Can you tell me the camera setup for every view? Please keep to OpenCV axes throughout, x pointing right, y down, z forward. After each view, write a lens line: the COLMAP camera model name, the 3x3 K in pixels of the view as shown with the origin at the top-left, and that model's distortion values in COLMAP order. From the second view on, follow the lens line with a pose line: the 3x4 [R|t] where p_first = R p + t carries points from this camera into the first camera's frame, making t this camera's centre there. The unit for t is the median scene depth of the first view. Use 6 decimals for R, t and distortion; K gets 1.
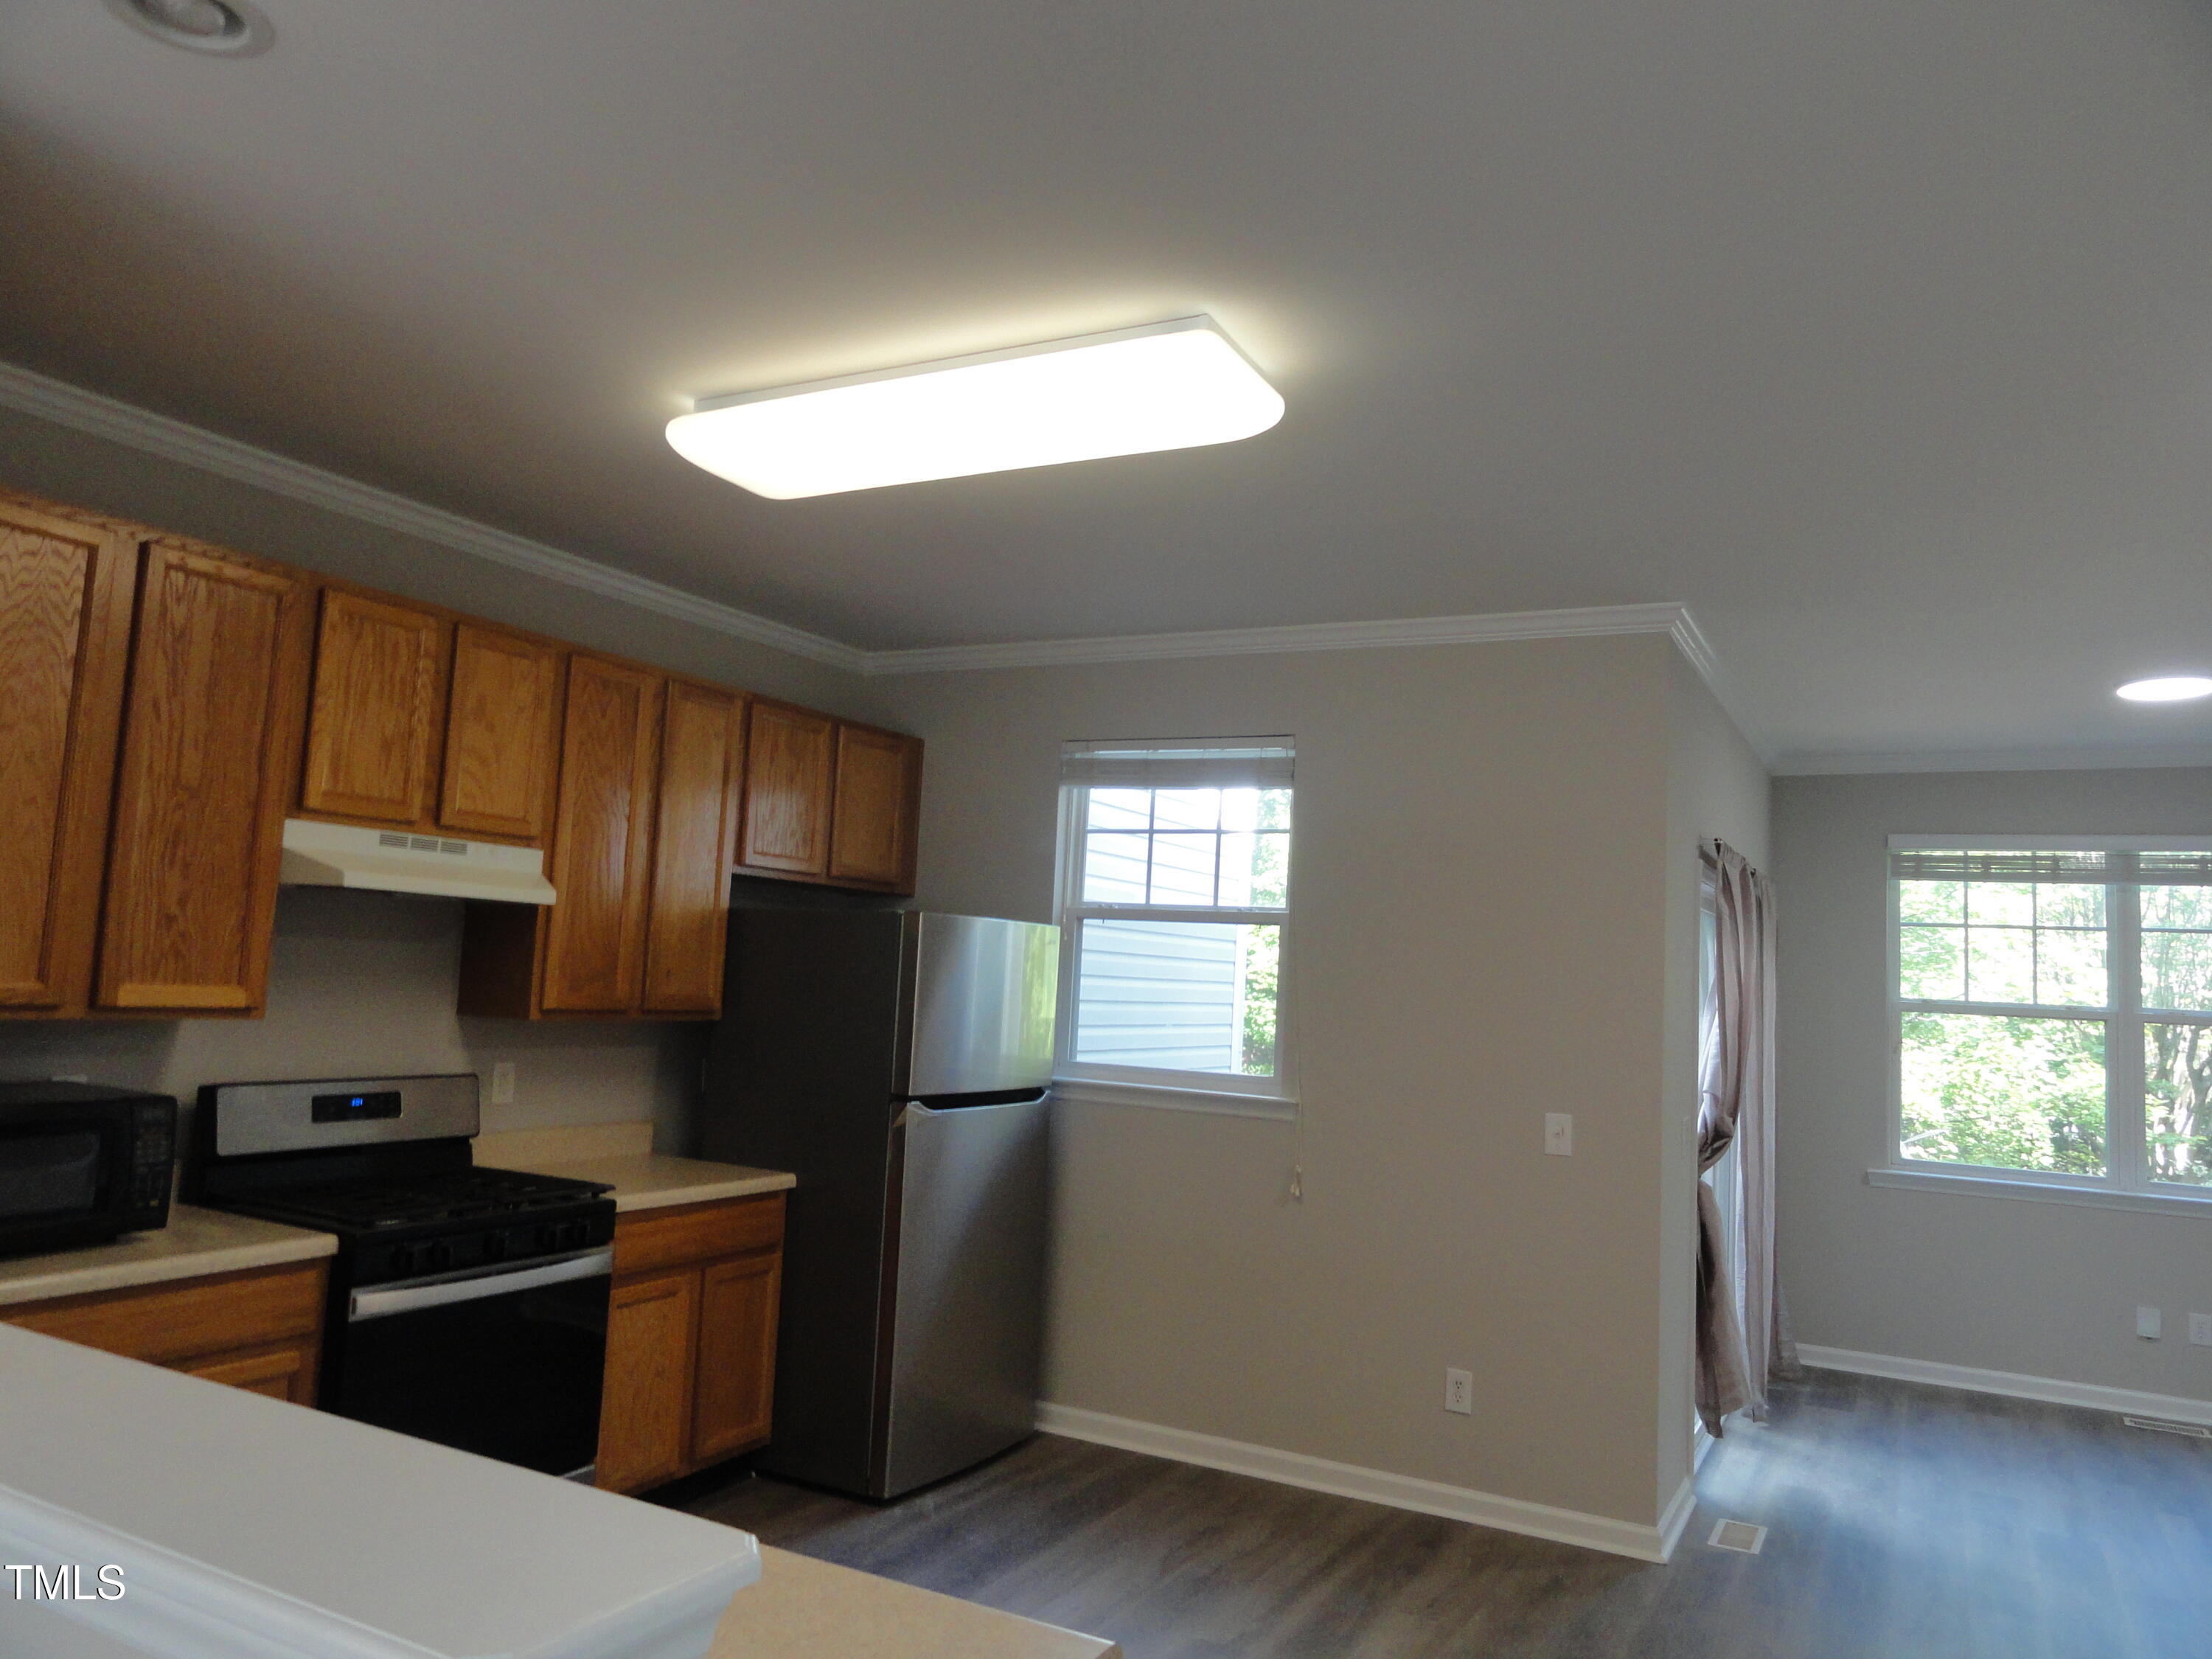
lens RADIAL K [[1544.4, 0, 1106.0], [0, 1544.4, 829.5], [0, 0, 1]] dist [-0.001017, 0.006531]
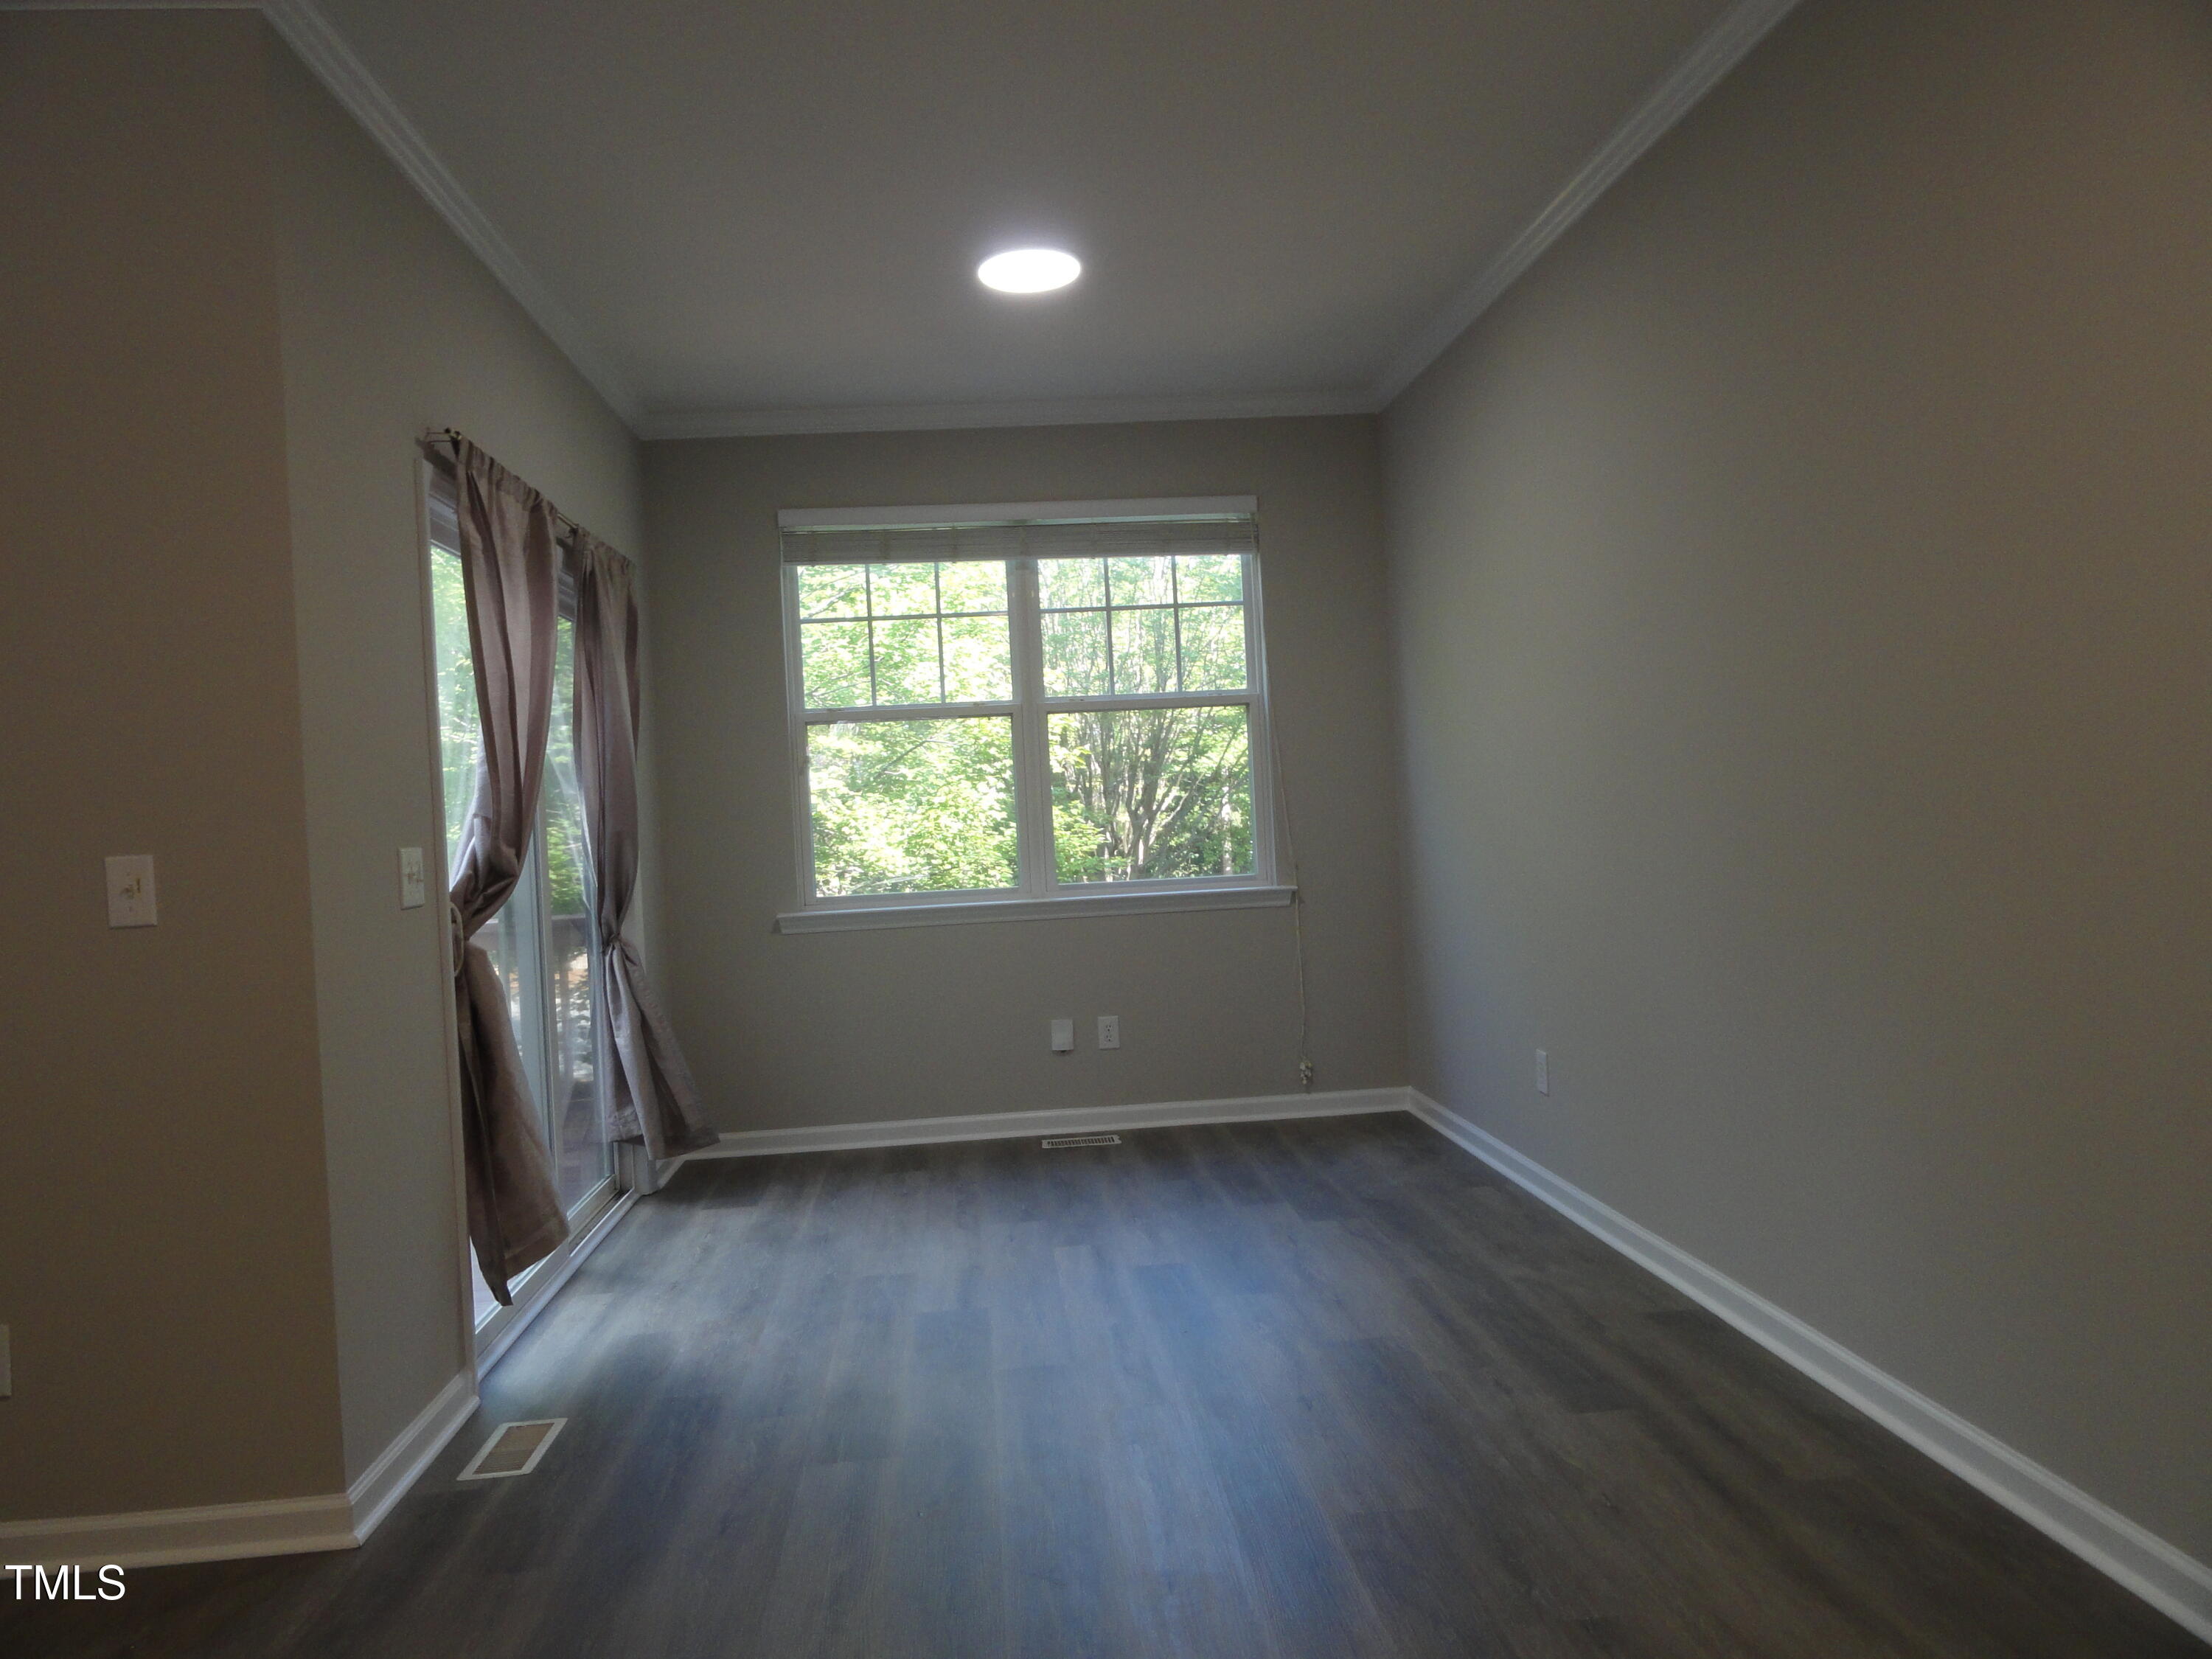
lens RADIAL K [[1544.4, 0, 1106.0], [0, 1544.4, 829.5], [0, 0, 1]] dist [-0.001017, 0.006531]
pose [[0.830006, -0.099947, 0.548726, 0.252324], [0.038848, 0.991784, 0.121886, 0.106949], [-0.556400, -0.079849, 0.827069, 0.290878]]
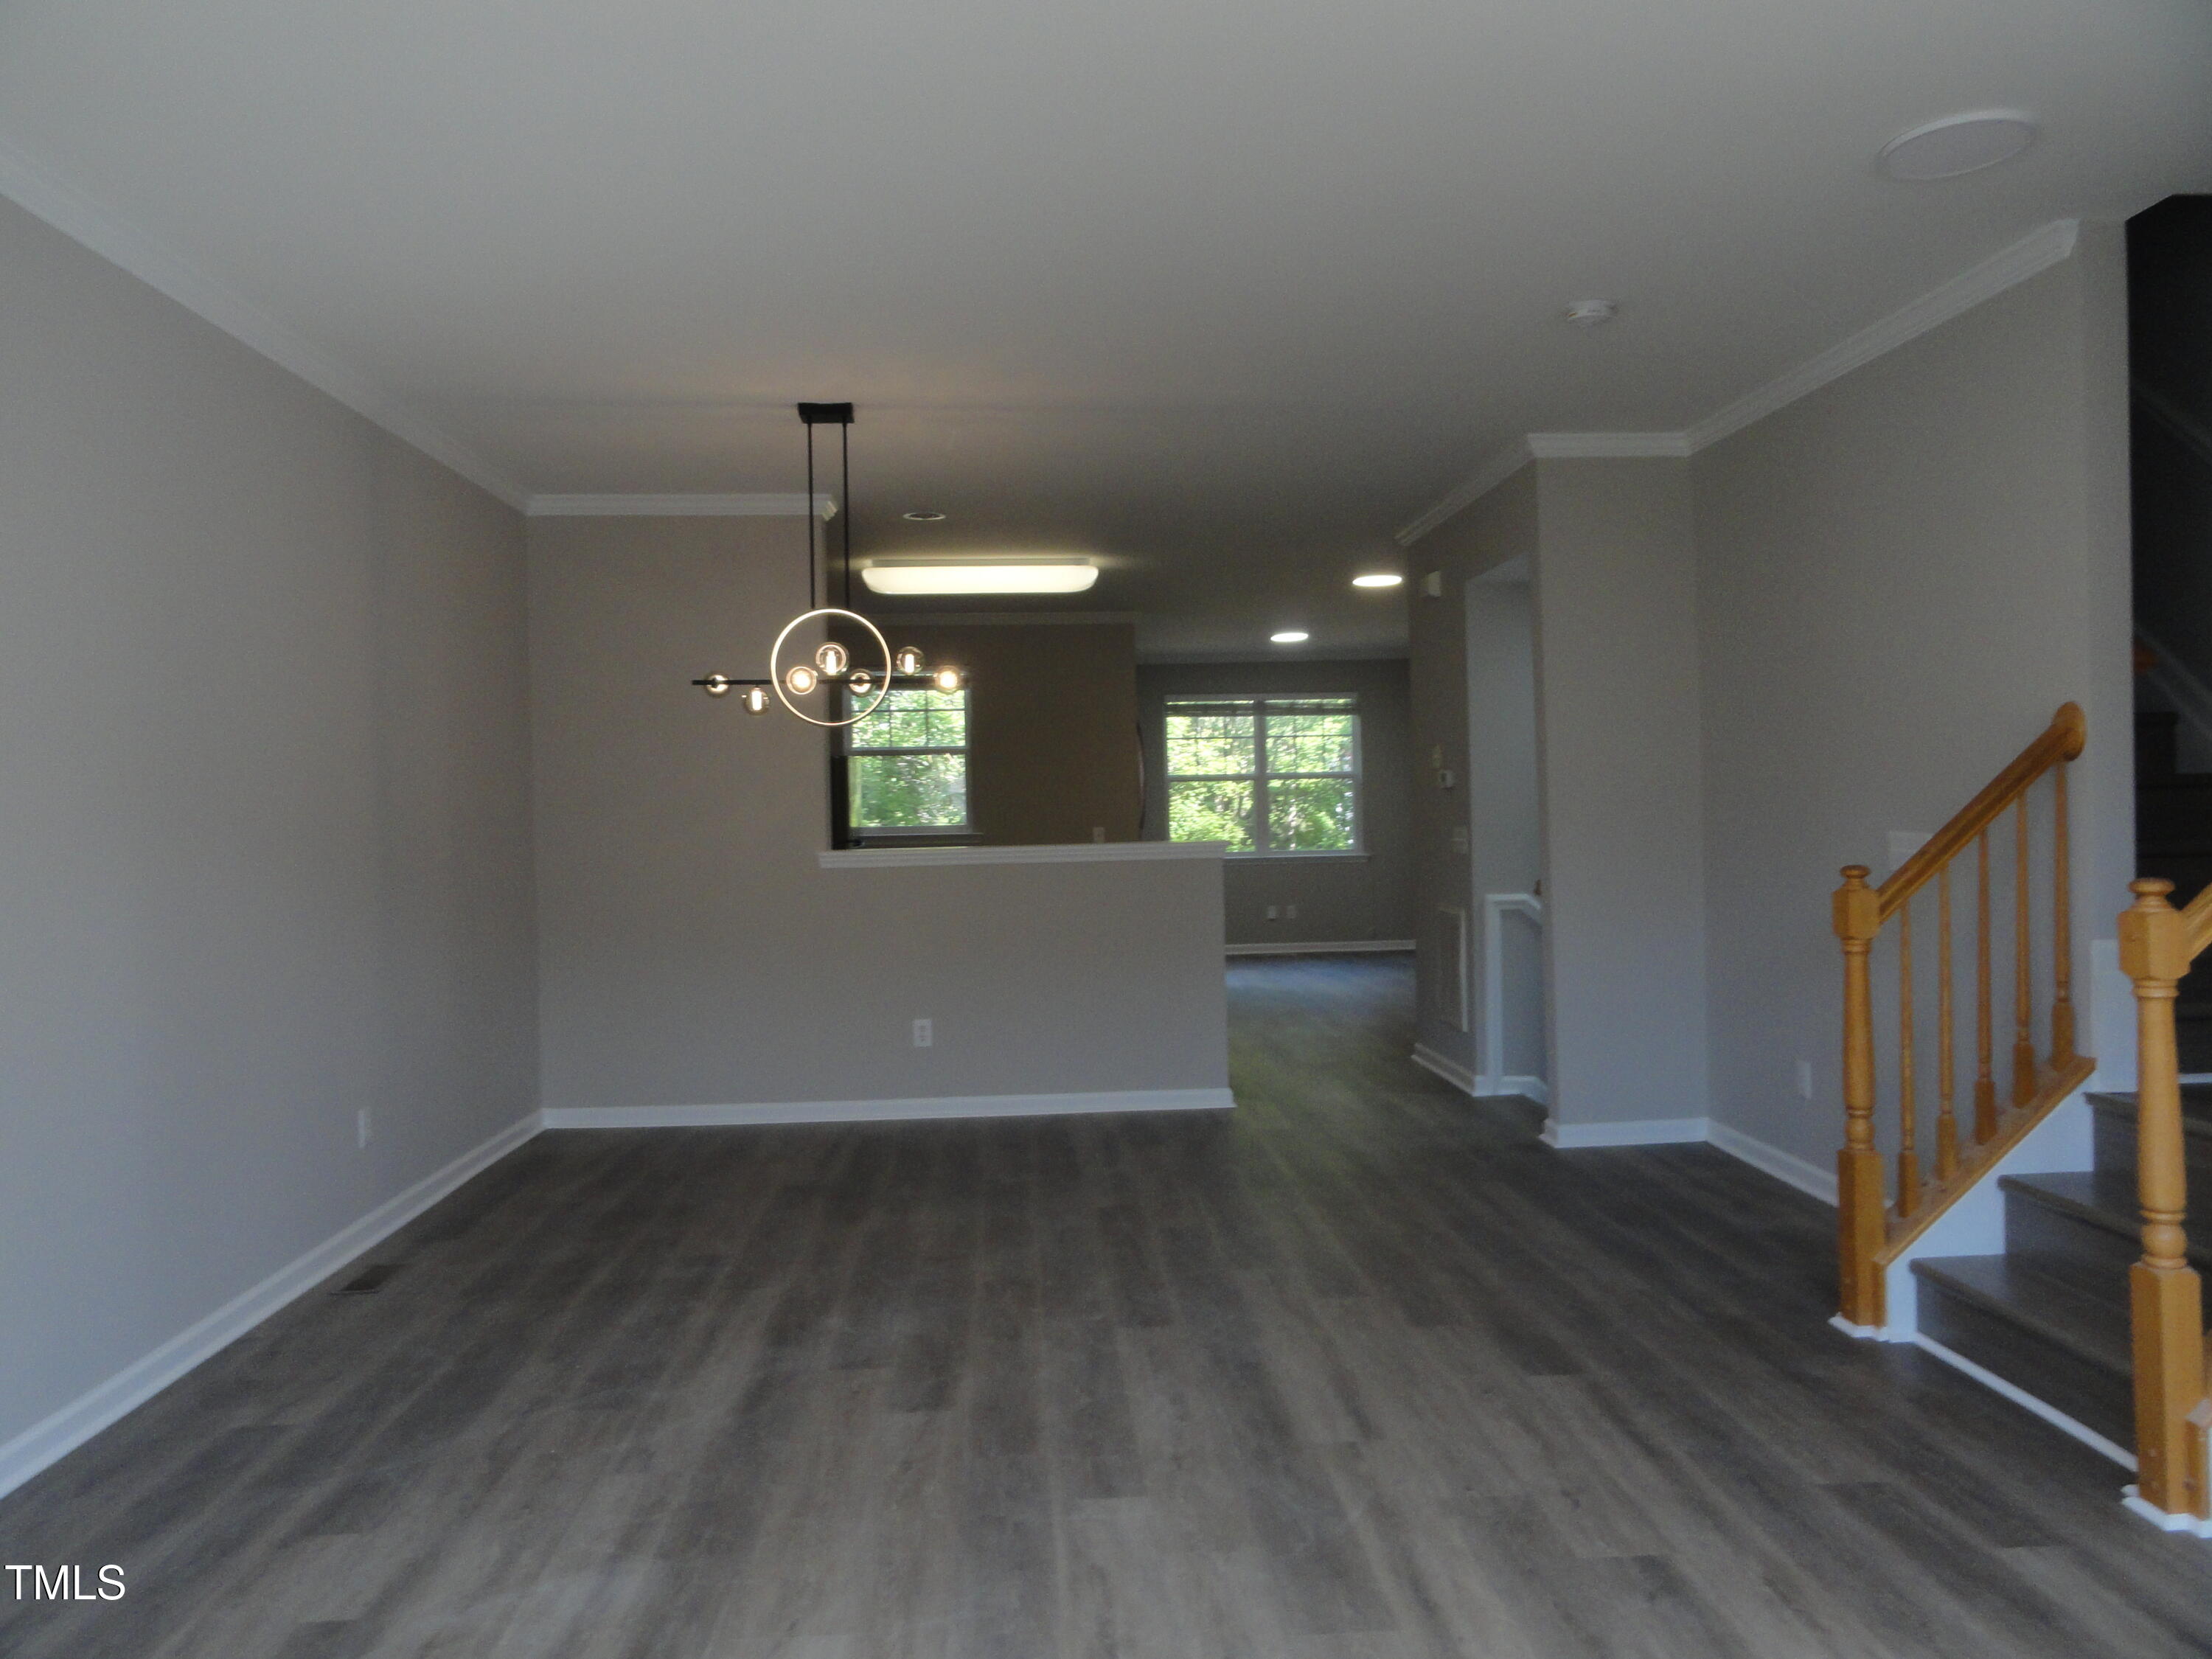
lens RADIAL K [[1544.4, 0, 1106.0], [0, 1544.4, 829.5], [0, 0, 1]] dist [-0.001017, 0.006531]
pose [[0.847169, -0.074022, 0.526142, -0.856508], [0.011975, 0.992657, 0.120372, -0.088675], [-0.531188, -0.095675, 0.841835, -0.910914]]
